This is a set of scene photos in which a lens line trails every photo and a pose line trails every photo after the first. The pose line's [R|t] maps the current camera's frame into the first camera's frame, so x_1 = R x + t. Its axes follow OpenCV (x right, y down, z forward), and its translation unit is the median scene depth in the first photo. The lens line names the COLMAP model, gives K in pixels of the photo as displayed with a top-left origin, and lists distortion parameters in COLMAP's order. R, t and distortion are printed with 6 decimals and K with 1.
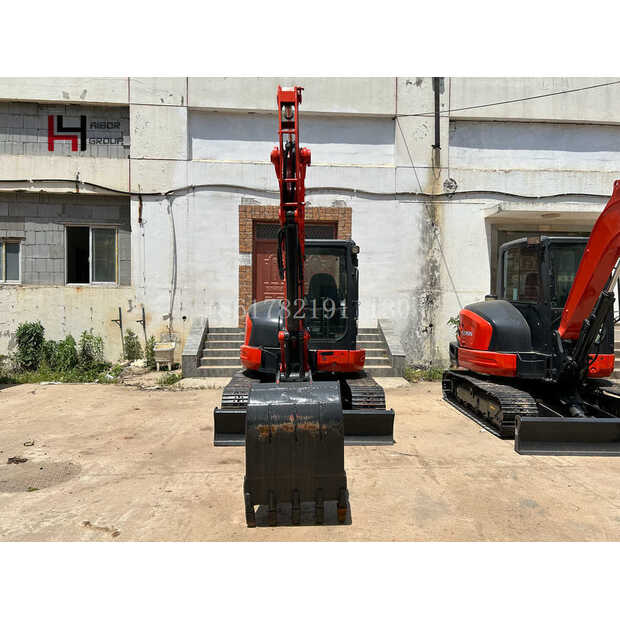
lens RADIAL K [[466.8, 0, 311.9], [0, 466.8, 311.4], [0, 0, 1]] dist [0.047373, -0.053456]
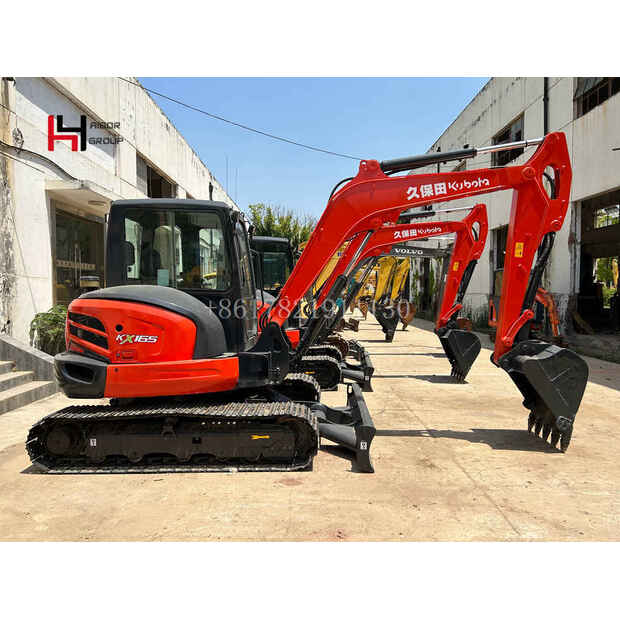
lens RADIAL K [[466.8, 0, 307.7], [0, 466.8, 312.7], [0, 0, 1]] dist [0.047373, -0.053456]
pose [[0.073214, -0.048753, 0.996124, -0.464728], [0.023021, 0.998621, 0.047183, -0.009132], [-0.997051, 0.019477, 0.074235, 0.495289]]
